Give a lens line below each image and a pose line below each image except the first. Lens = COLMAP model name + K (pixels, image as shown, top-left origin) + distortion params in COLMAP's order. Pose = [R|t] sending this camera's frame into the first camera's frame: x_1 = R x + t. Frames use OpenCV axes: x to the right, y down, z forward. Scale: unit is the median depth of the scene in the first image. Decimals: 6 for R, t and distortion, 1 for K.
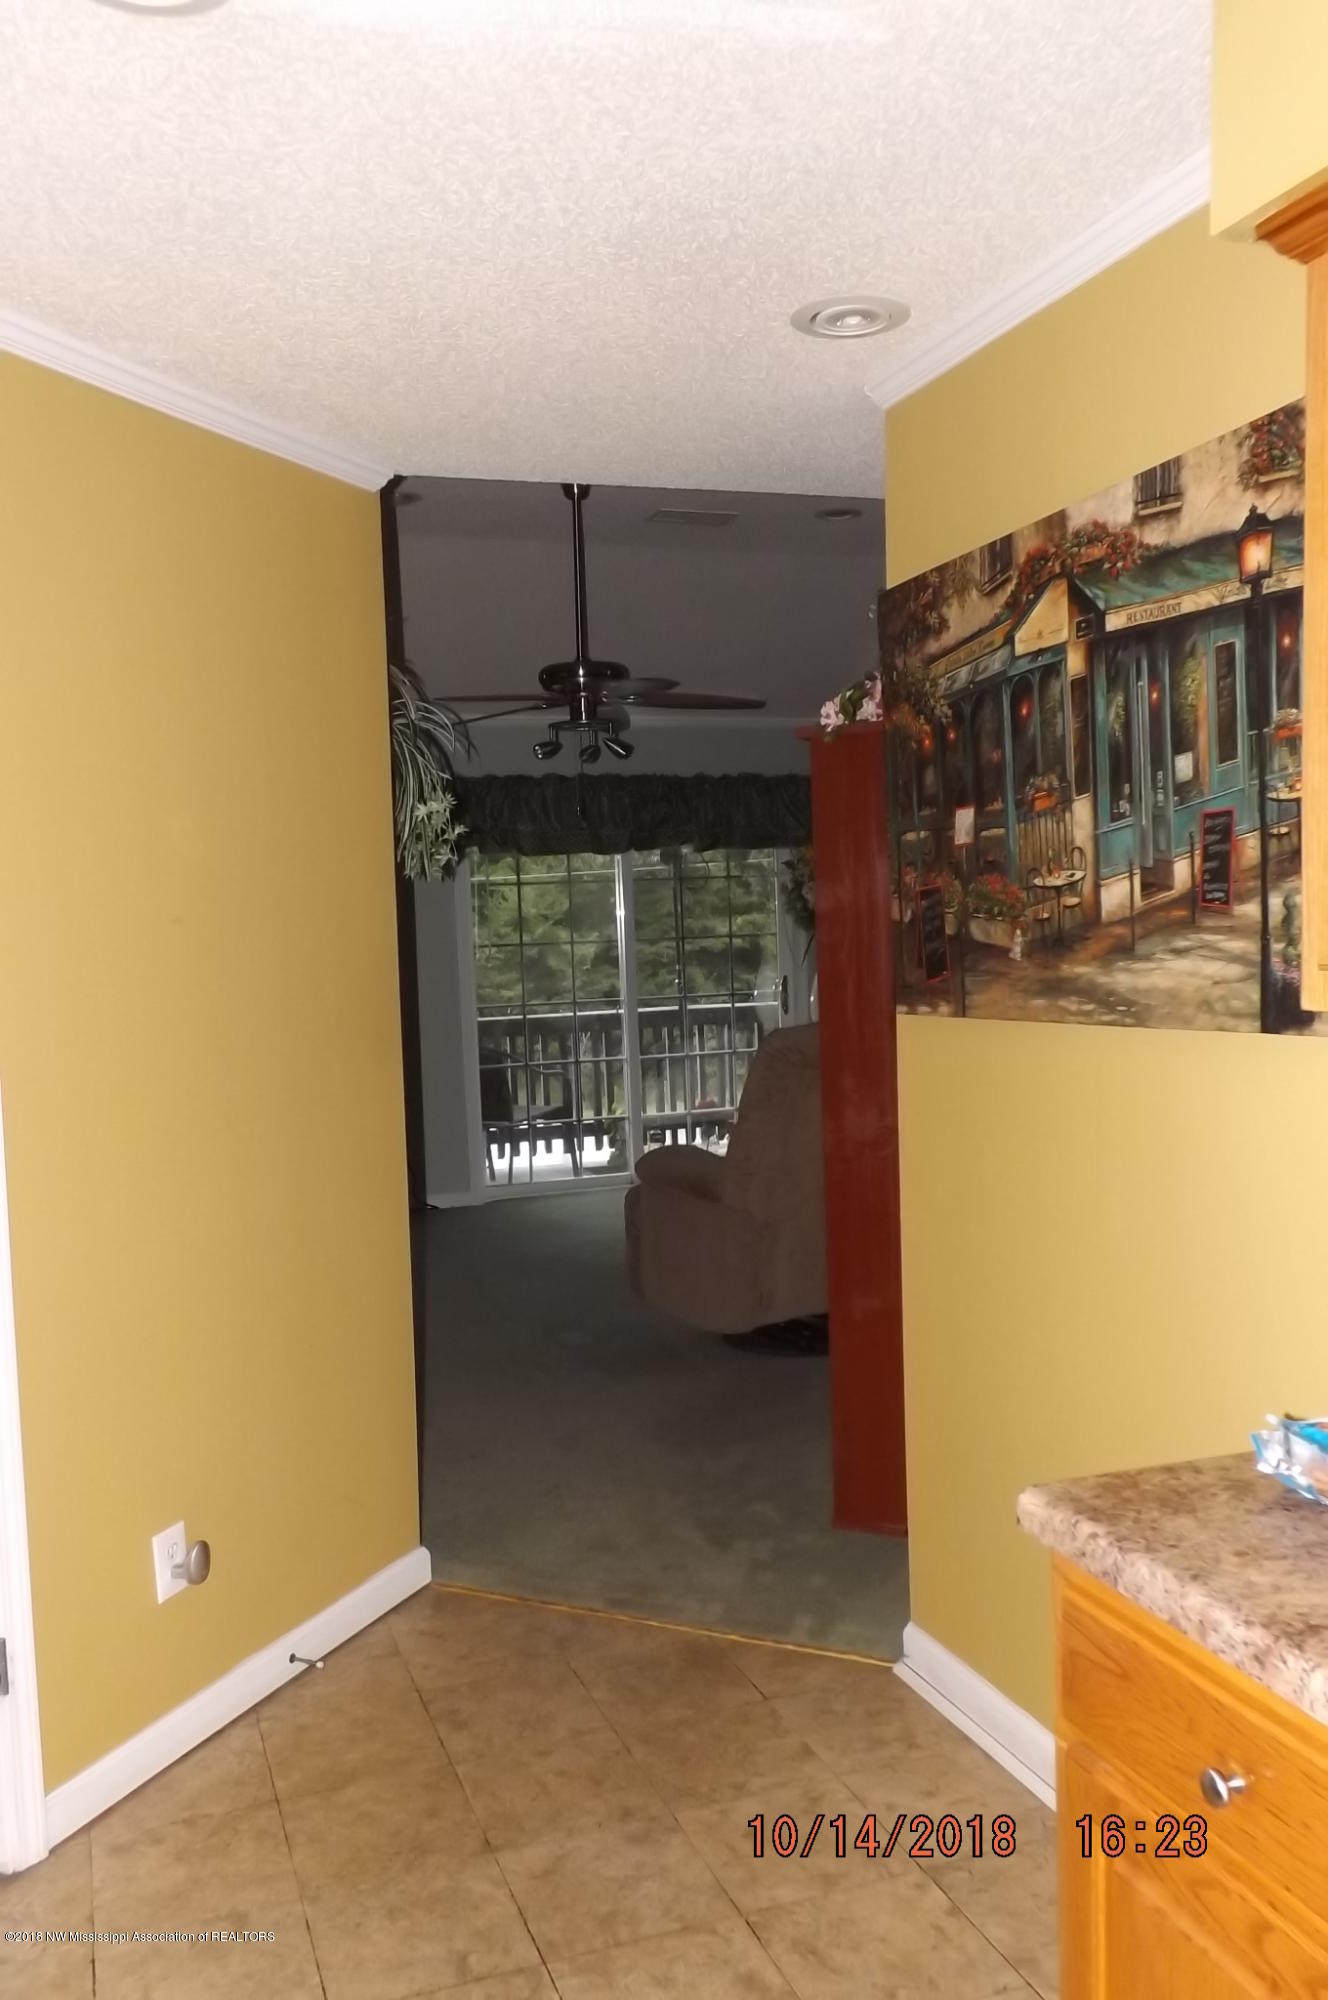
lens RADIAL K [[1689.2, 0, 662.7], [0, 1689.2, 1032.3], [0, 0, 1]] dist [0.034572, -0.000789]
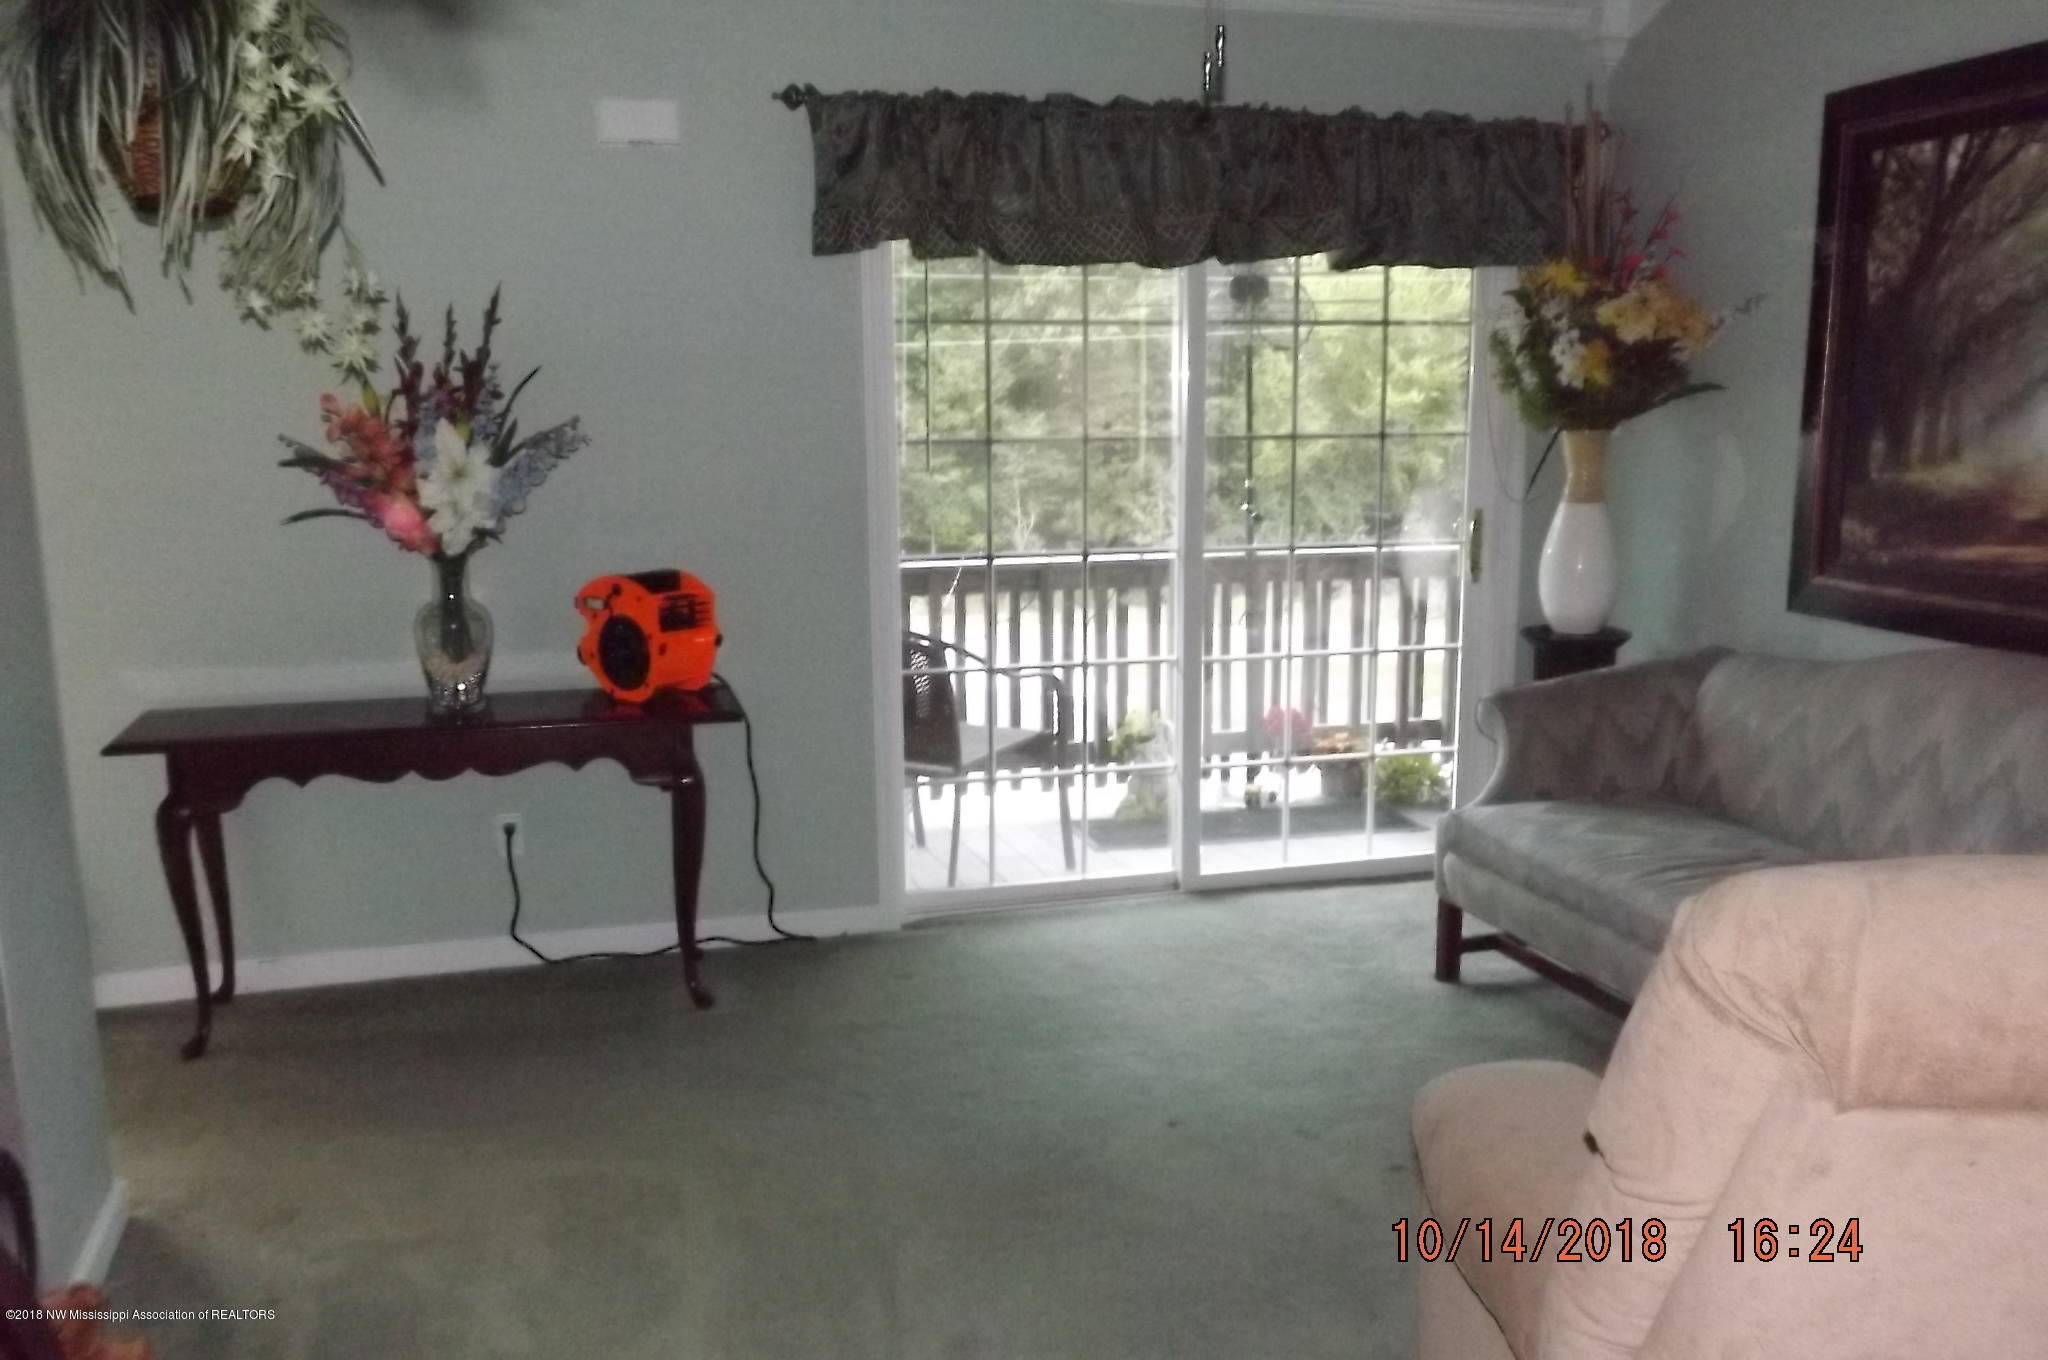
lens RADIAL K [[1729.7, 0, 1024.8], [0, 1729.7, 678.9], [0, 0, 1]] dist [0.034572, -0.000789]
pose [[0.998501, 0.038993, -0.038401, -0.048990], [-0.035233, 0.994936, 0.094133, -0.028601], [0.041877, -0.092639, 0.994819, 0.458846]]
